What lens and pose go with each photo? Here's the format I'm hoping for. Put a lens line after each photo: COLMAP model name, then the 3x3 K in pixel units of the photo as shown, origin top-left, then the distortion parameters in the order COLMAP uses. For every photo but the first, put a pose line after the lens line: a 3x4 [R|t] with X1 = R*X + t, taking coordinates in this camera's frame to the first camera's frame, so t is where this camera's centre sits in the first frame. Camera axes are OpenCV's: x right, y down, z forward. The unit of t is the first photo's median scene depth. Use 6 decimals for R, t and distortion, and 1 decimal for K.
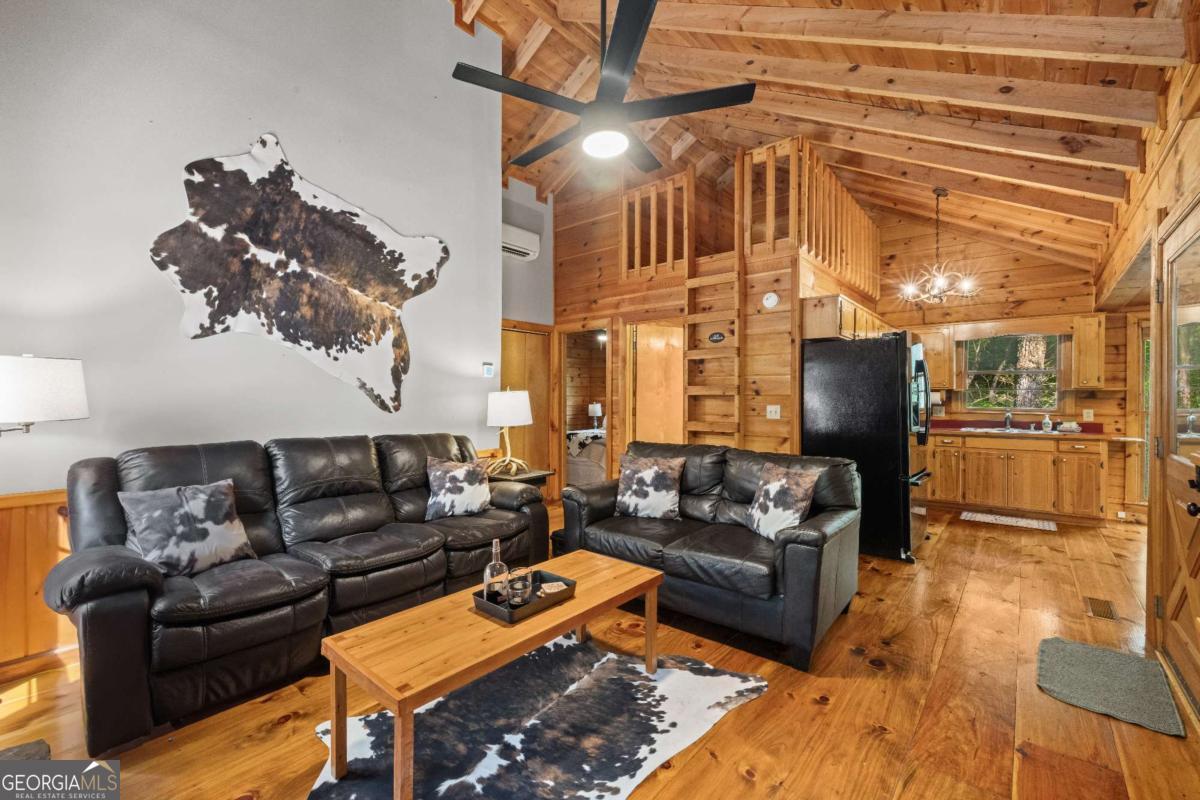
lens RADIAL K [[502.9, 0, 599.6], [0, 502.9, 398.8], [0, 0, 1]] dist [0.000826, 0.000007]
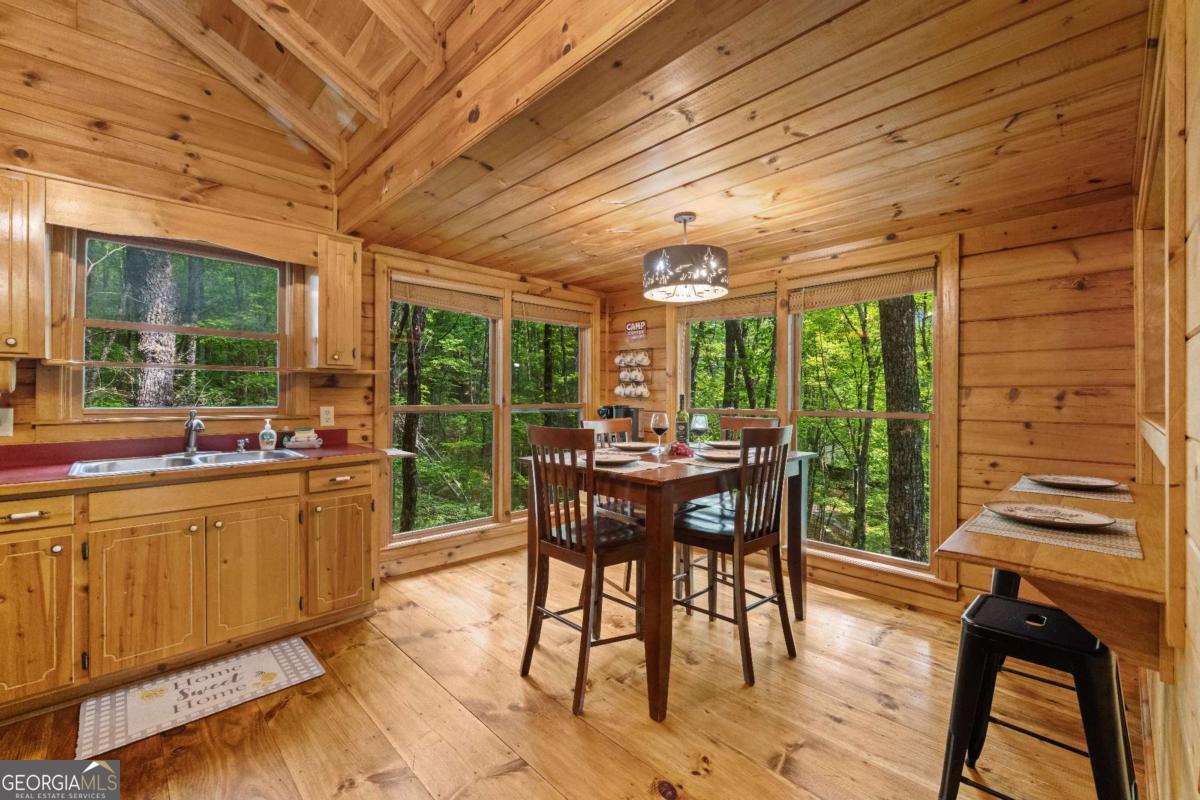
lens RADIAL K [[502.9, 0, 603.4], [0, 502.9, 394.7], [0, 0, 1]] dist [0.000826, 0.000007]
pose [[0.095586, -0.003067, 0.995416, 0.423537], [0.002197, 0.999993, 0.002870, 0.006720], [-0.995419, 0.001913, 0.095592, 0.626807]]
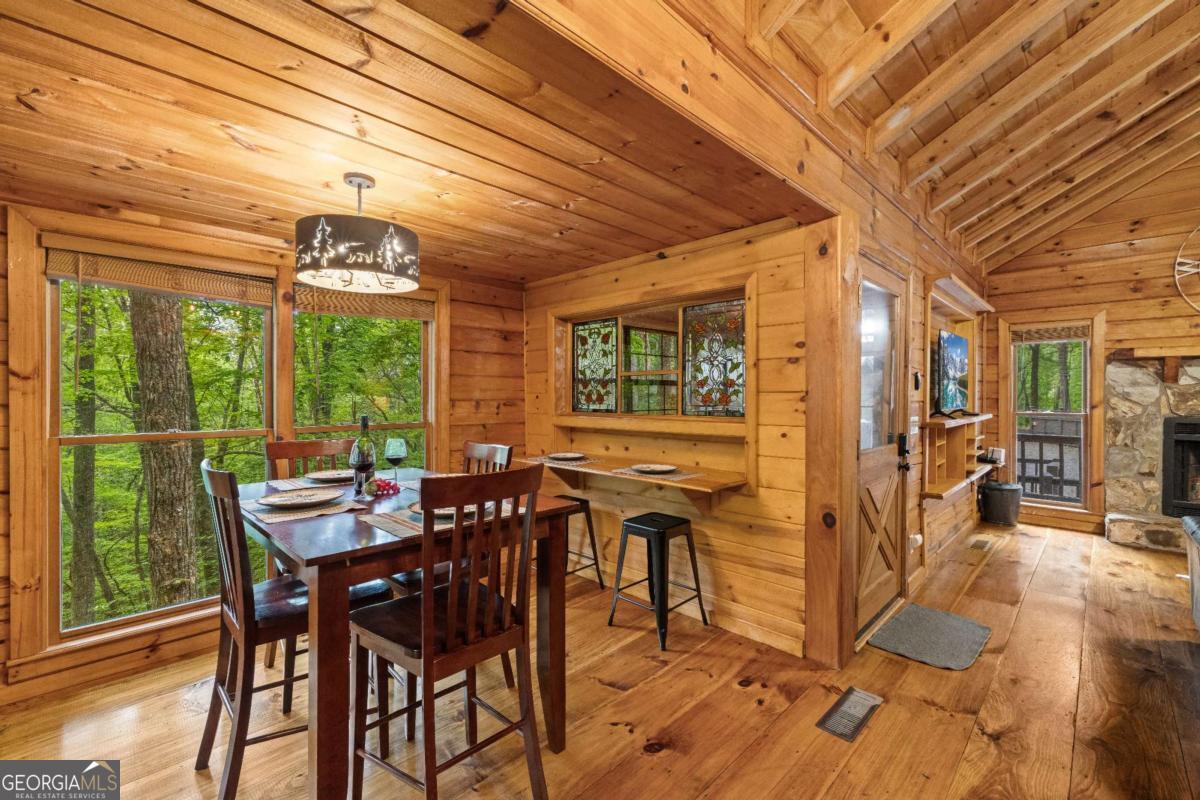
lens RADIAL K [[502.9, 0, 603.8], [0, 502.9, 398.0], [0, 0, 1]] dist [0.000826, 0.000007]
pose [[-0.997288, -0.005799, 0.073366, 1.022392], [-0.005057, 0.999934, 0.010290, -0.026828], [-0.073421, 0.009891, -0.997252, 1.301897]]
